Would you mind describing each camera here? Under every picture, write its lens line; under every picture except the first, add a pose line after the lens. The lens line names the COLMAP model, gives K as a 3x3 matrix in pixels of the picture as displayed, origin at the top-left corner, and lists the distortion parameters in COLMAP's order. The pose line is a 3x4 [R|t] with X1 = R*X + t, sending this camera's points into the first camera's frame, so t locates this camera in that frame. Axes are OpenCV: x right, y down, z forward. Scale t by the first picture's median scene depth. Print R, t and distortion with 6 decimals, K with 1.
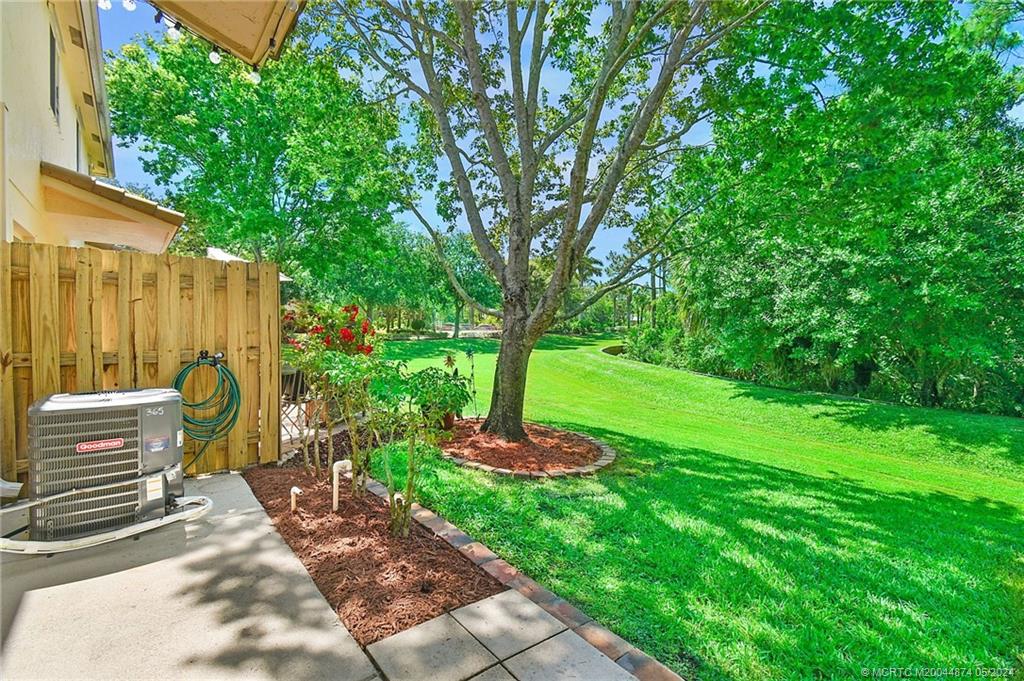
lens RADIAL K [[463.3, 0, 512.0], [0, 463.3, 340.5], [0, 0, 1]] dist [-0.002901, -0.000033]
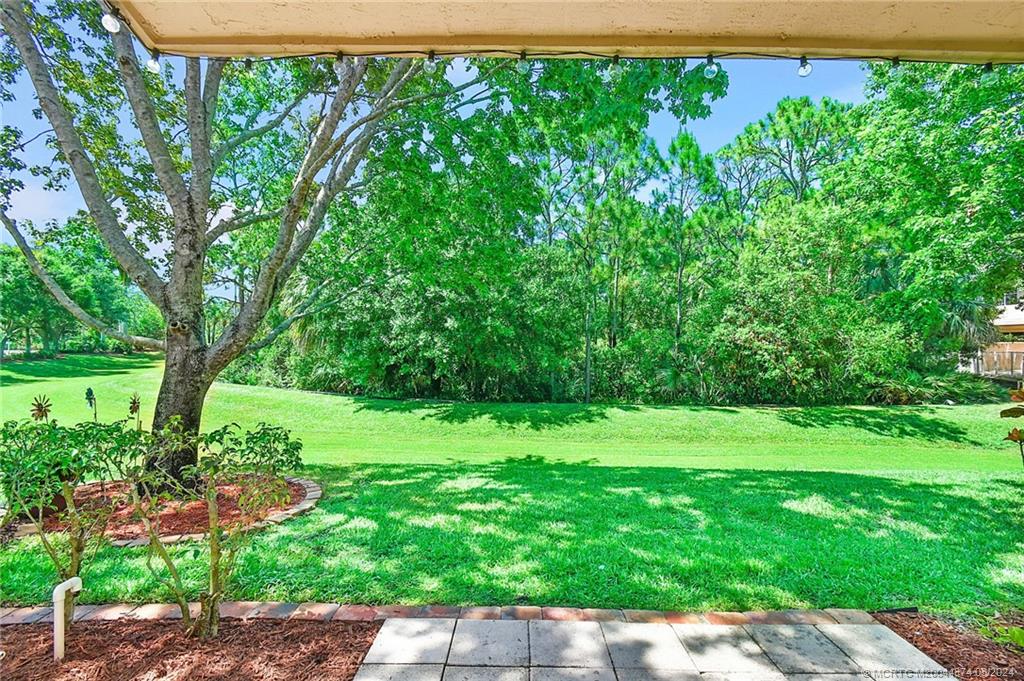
lens RADIAL K [[463.3, 0, 512.0], [0, 463.3, 340.5], [0, 0, 1]] dist [-0.002901, -0.000033]
pose [[0.619759, -0.005793, 0.784771, -0.299982], [0.026720, 0.999549, -0.013723, -0.039445], [-0.784337, 0.029474, 0.619634, 0.039946]]
